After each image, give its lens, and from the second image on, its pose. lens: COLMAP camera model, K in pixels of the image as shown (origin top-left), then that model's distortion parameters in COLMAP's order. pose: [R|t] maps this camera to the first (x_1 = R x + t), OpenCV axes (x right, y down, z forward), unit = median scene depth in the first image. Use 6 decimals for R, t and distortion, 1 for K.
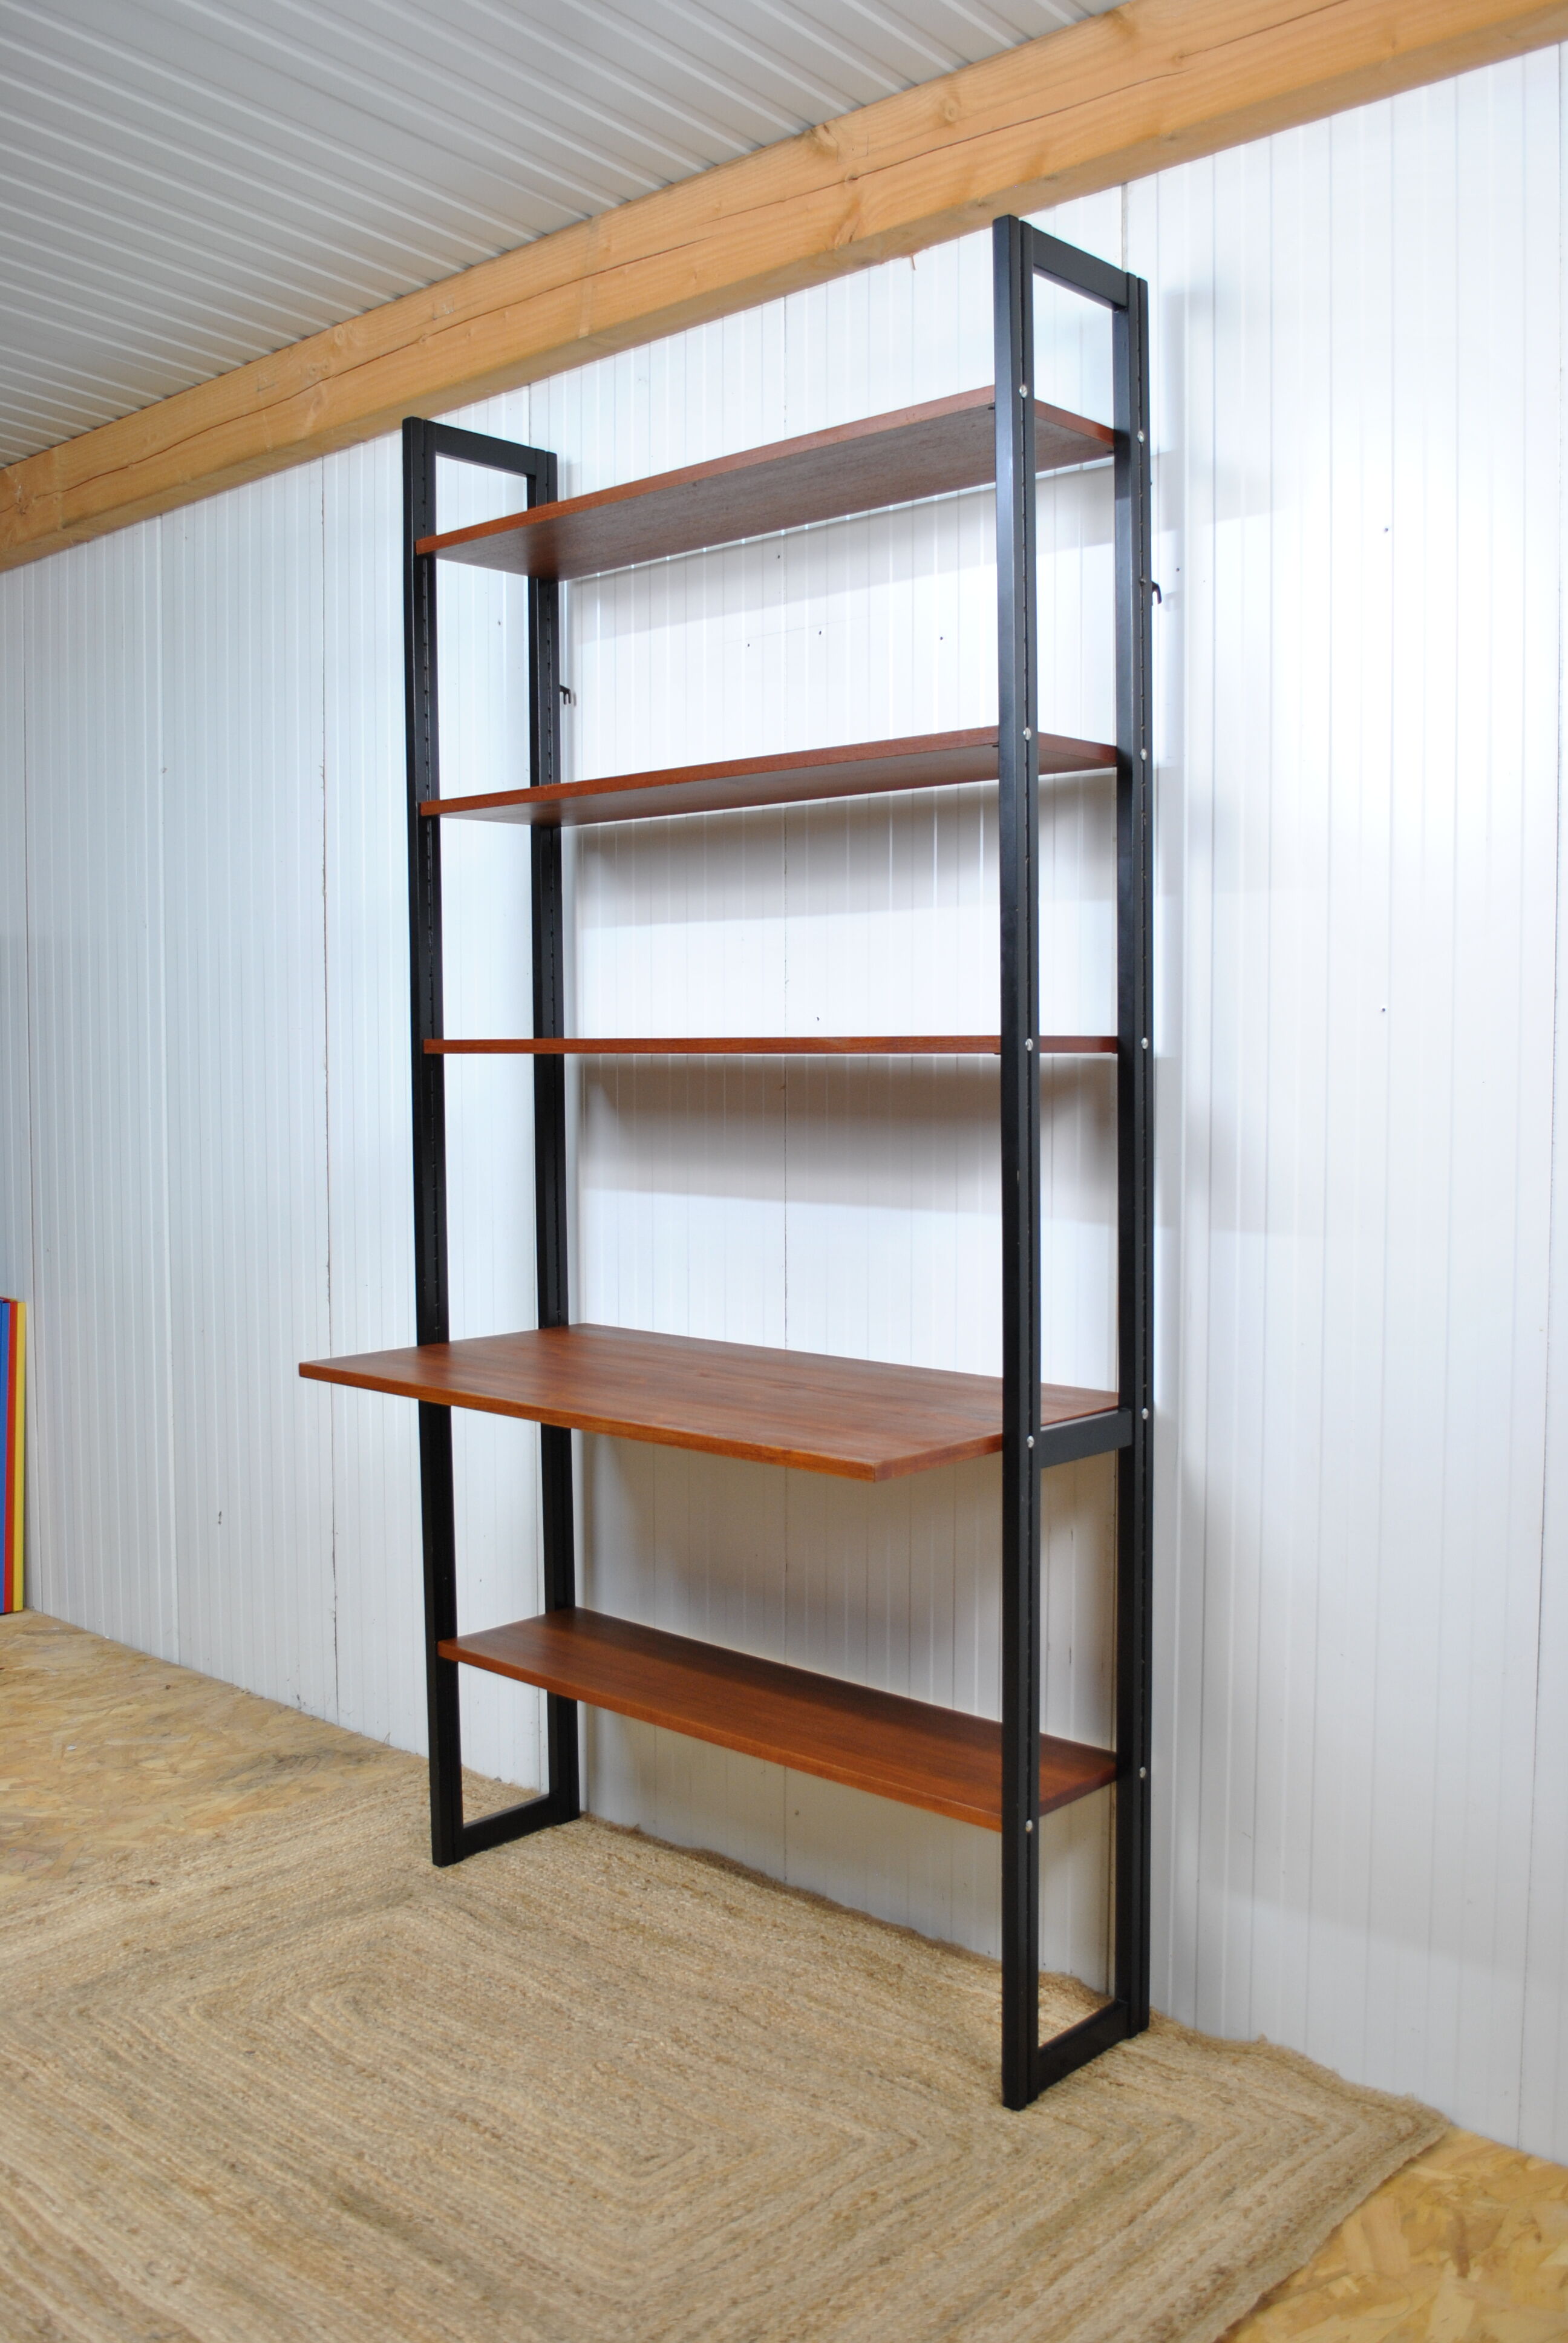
lens RADIAL K [[2057.1, 0, 795.7], [0, 2057.1, 1178.0], [0, 0, 1]] dist [-0.077003, 0.010621]
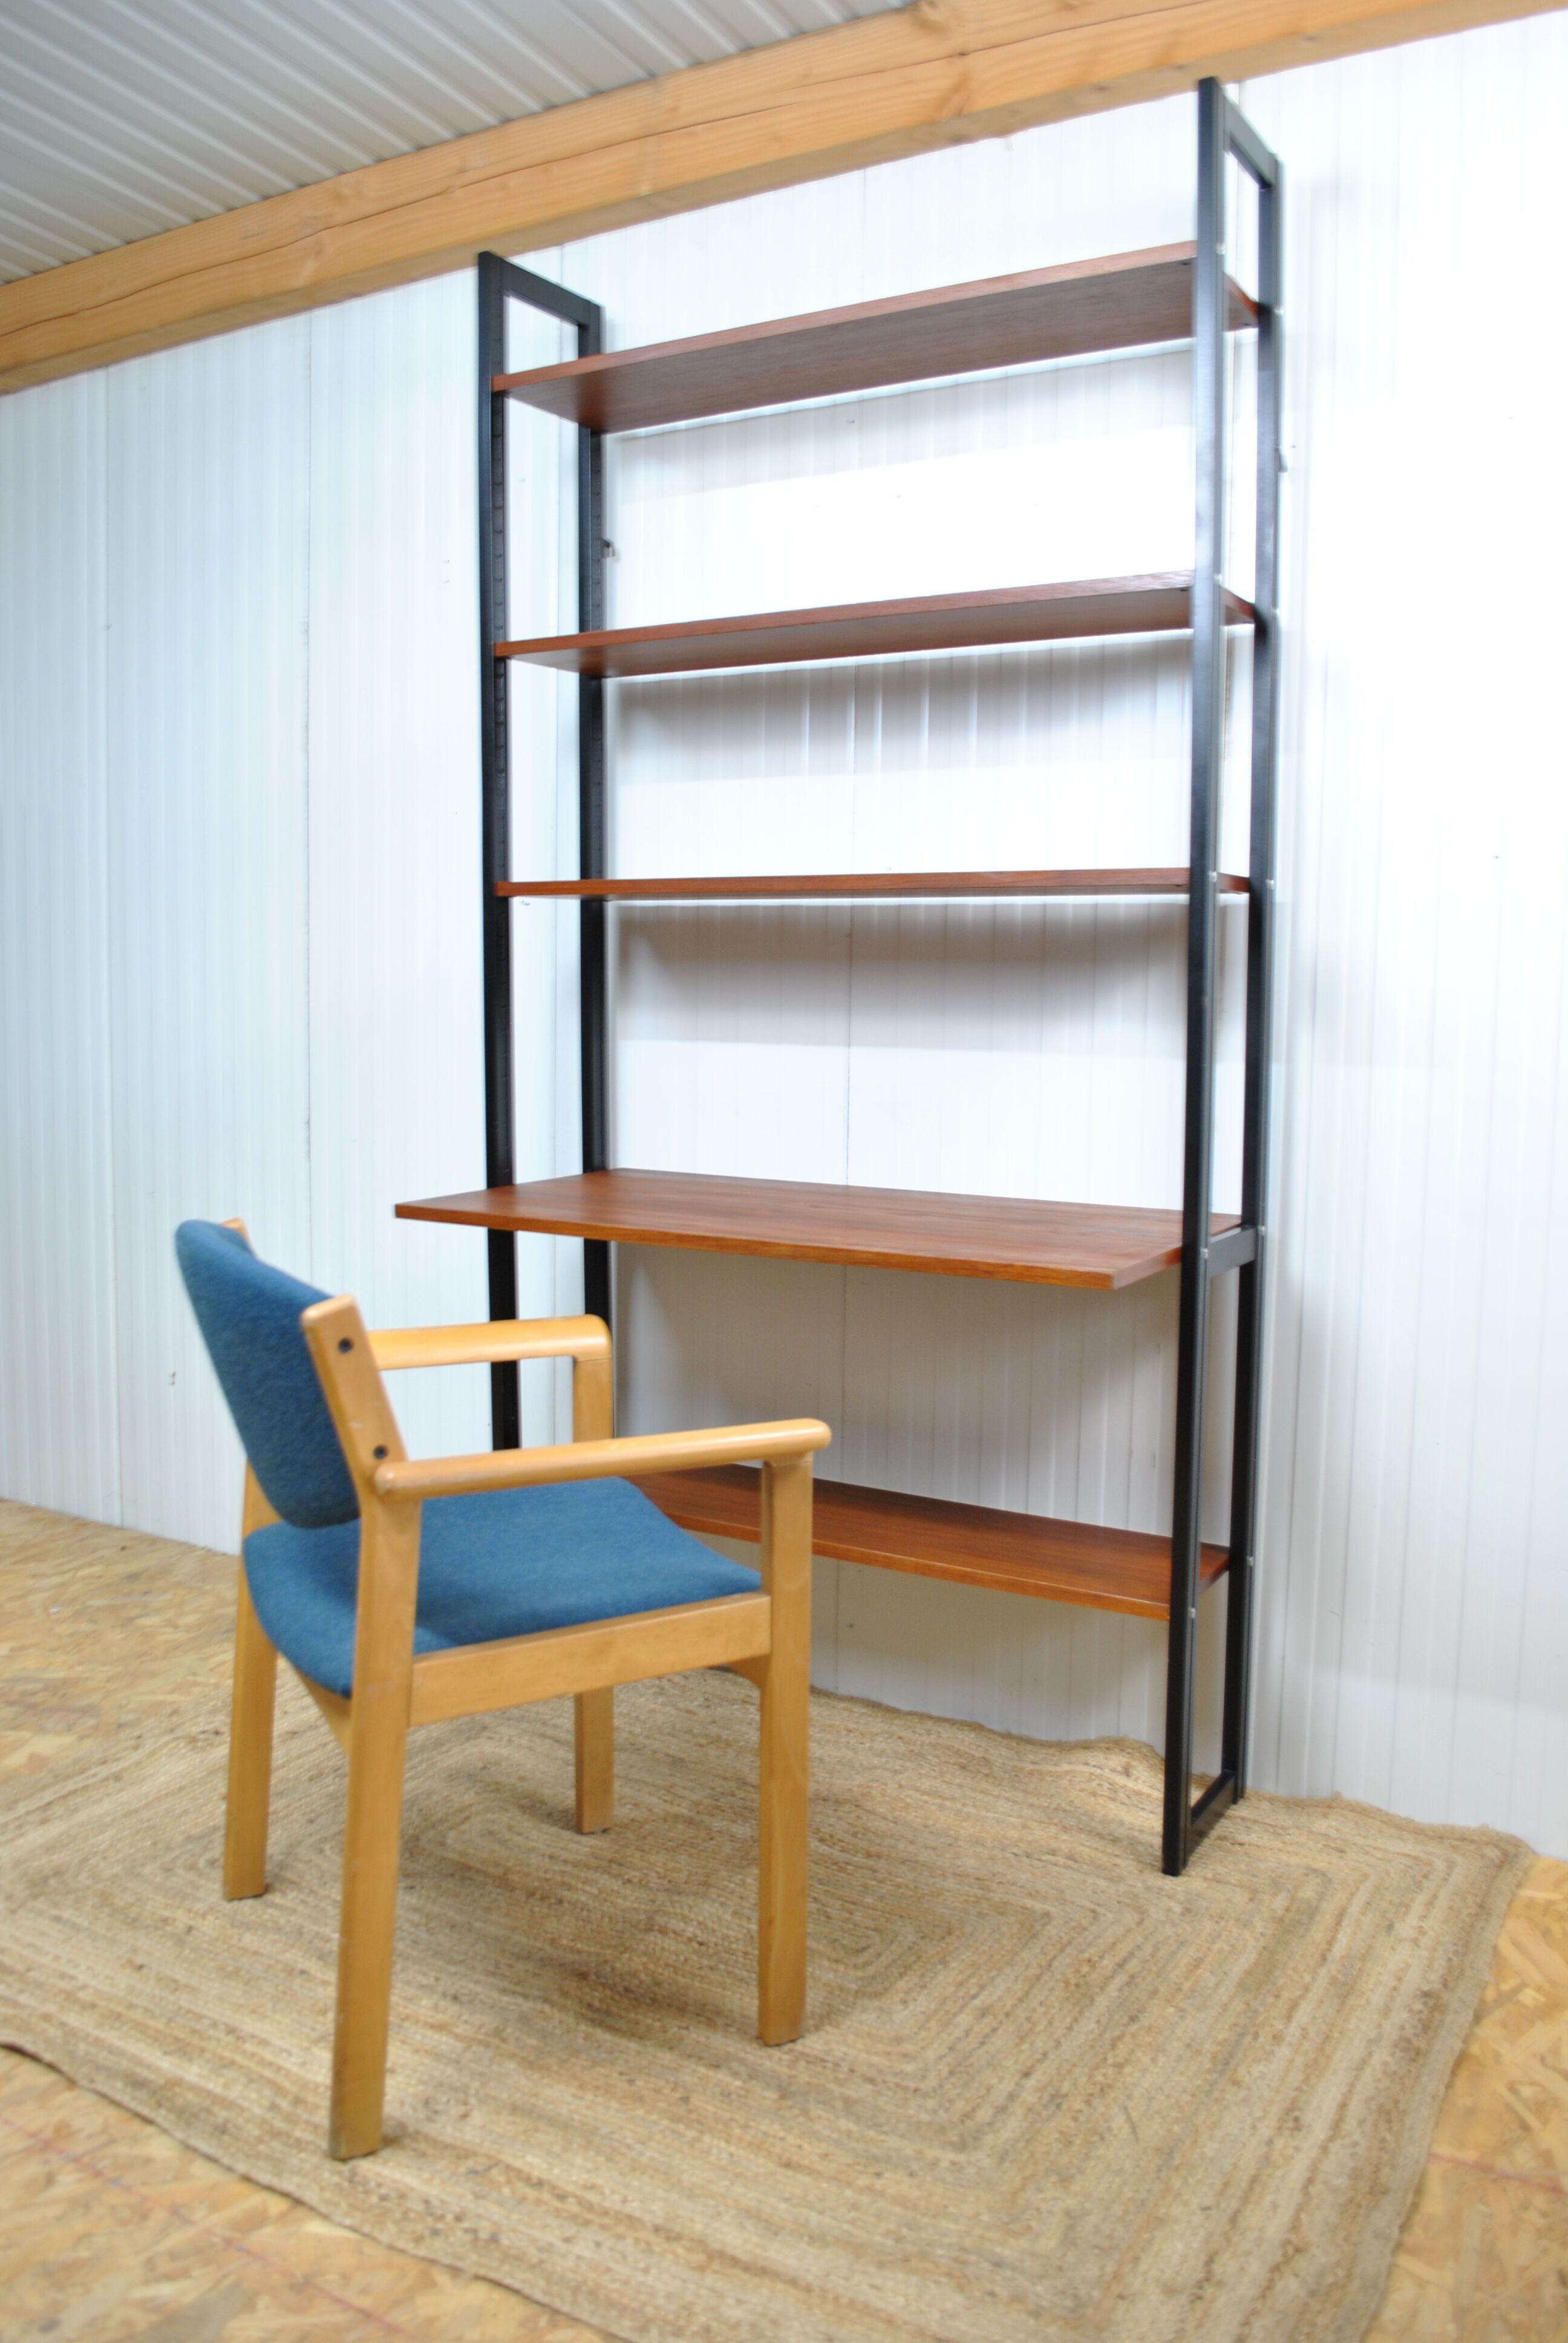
lens RADIAL K [[1842.6, 0, 794.7], [0, 1842.6, 1177.2], [0, 0, 1]] dist [-0.092596, 0.021282]
pose [[0.979541, -0.006527, 0.201140, -0.226444], [-0.002050, 0.999098, 0.042407, 0.040327], [-0.201235, -0.041951, 0.978644, 0.090951]]
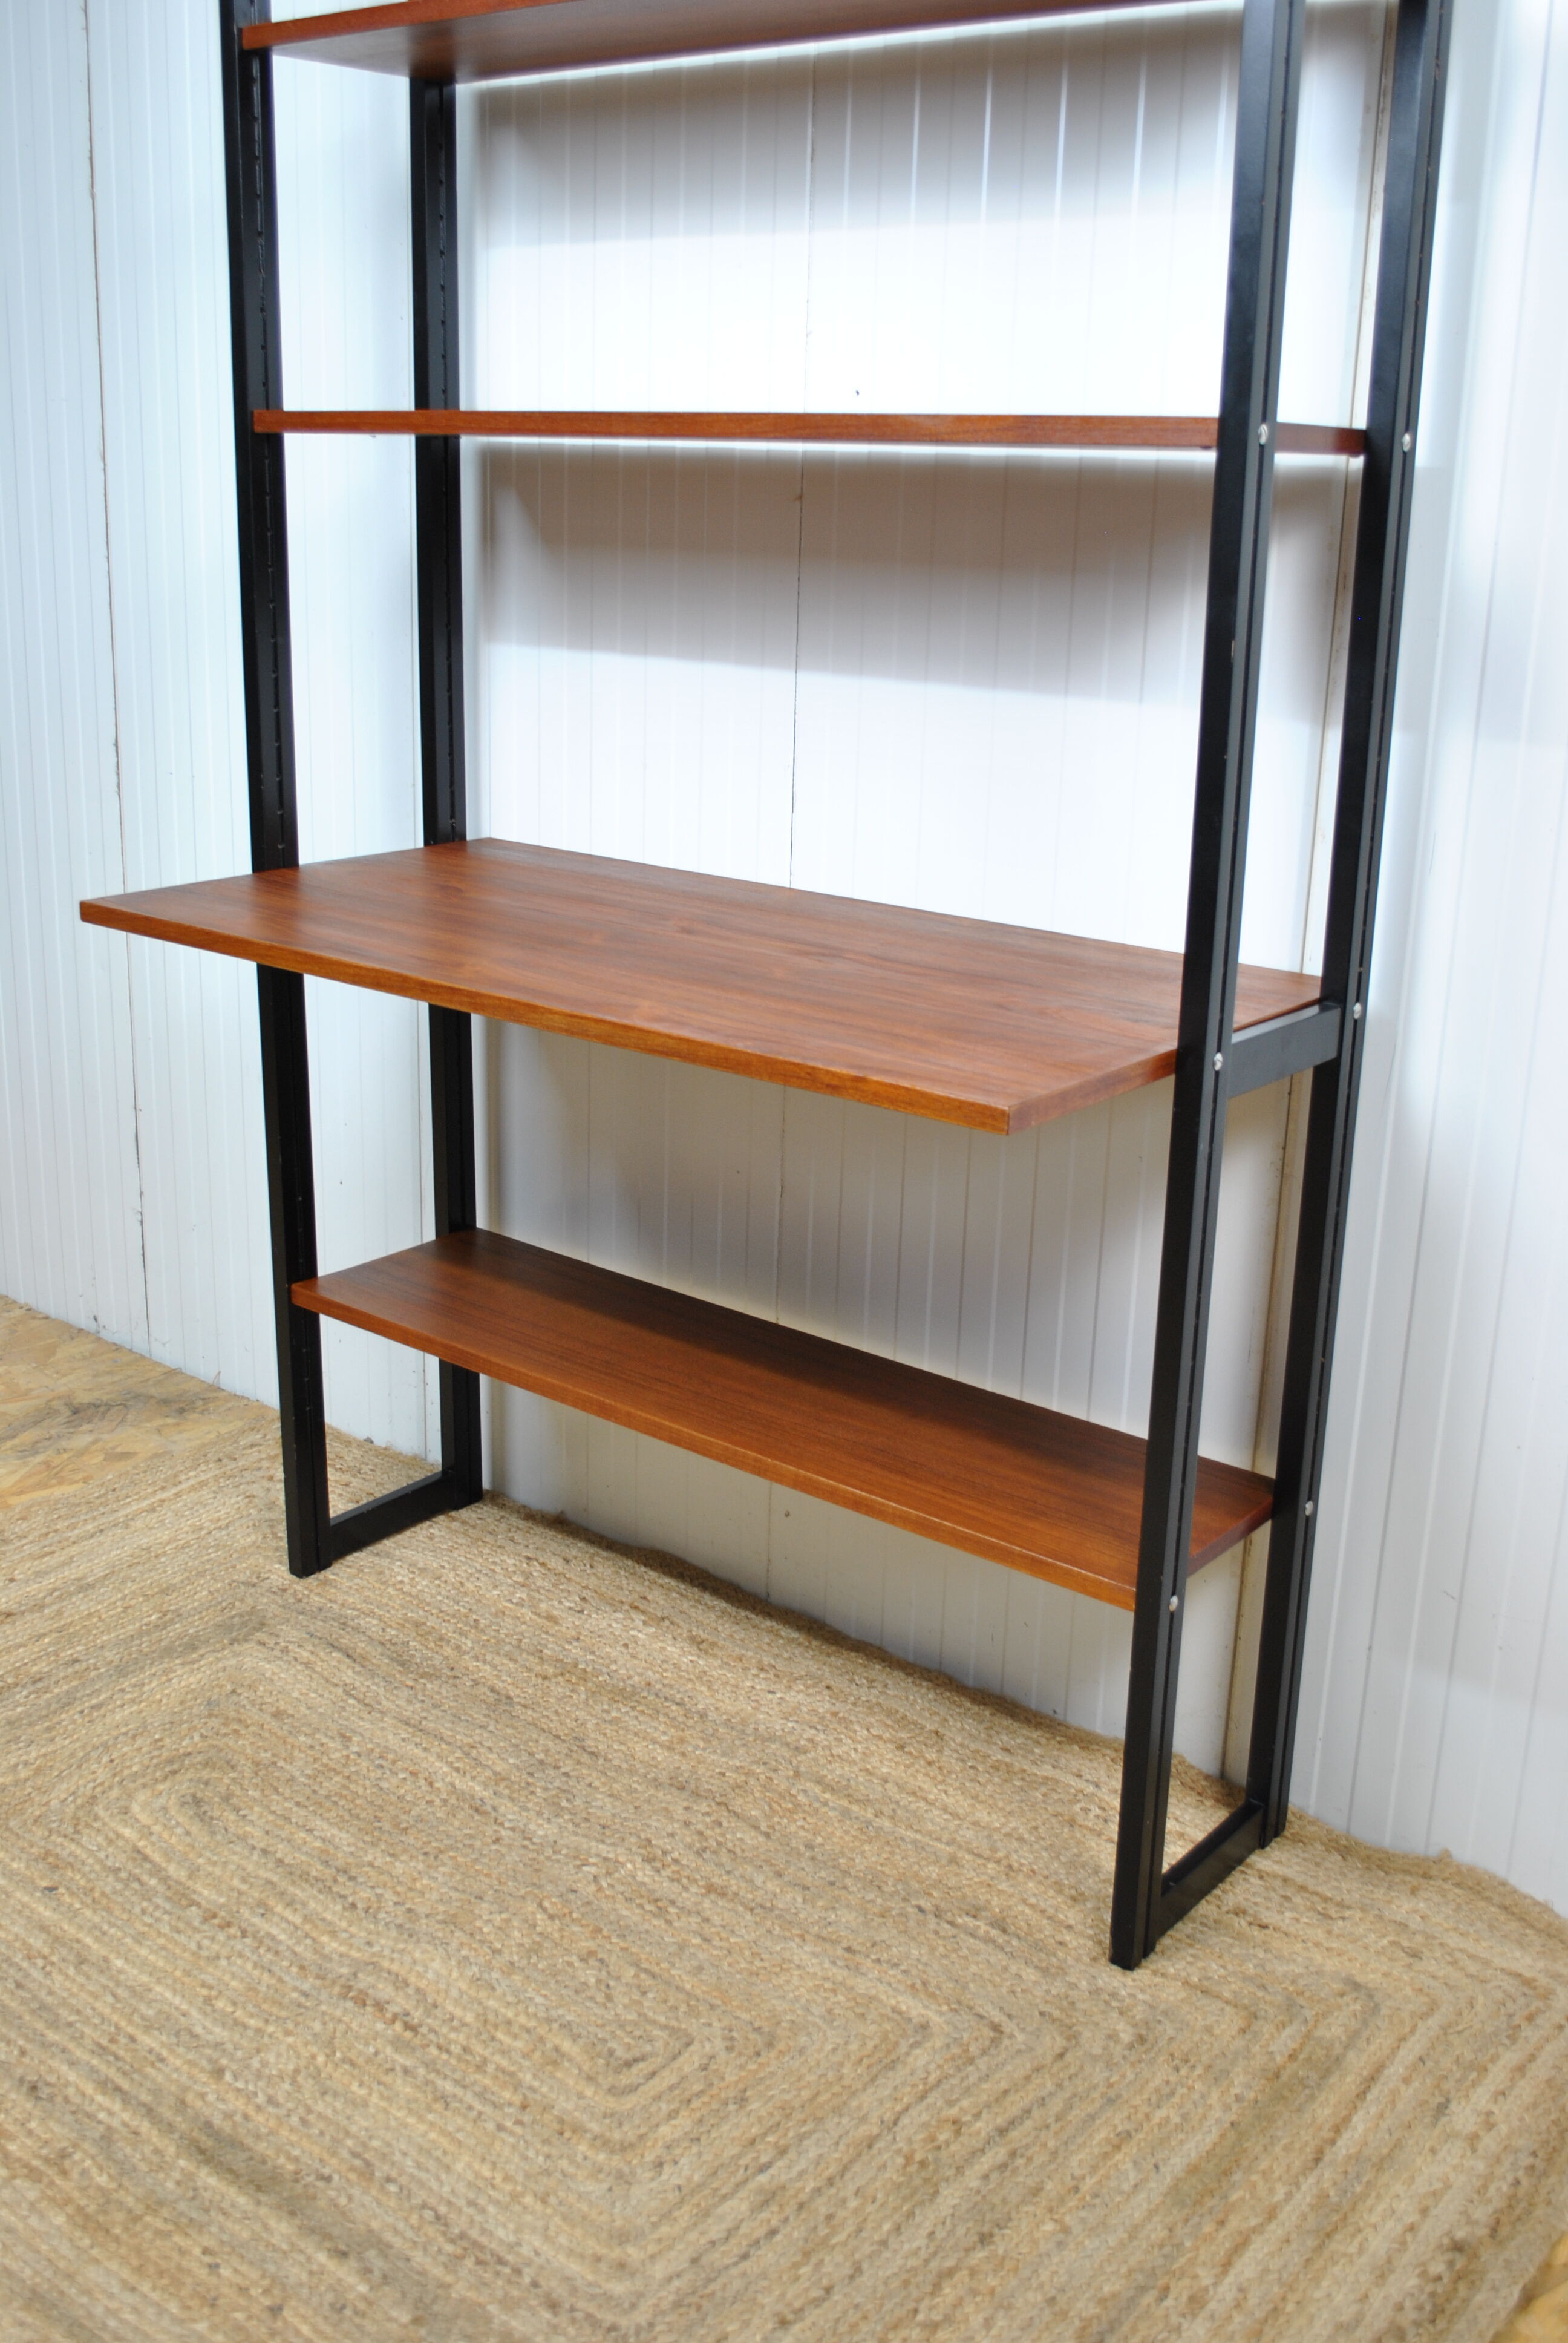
lens RADIAL K [[2287.1, 0, 786.0], [0, 2287.1, 1167.5], [0, 0, 1]] dist [-0.058654, 0.000000]
pose [[0.997888, 0.009223, 0.064303, -0.056504], [-0.023940, 0.972411, 0.232043, -0.004007], [-0.060389, -0.233092, 0.970578, 0.233818]]
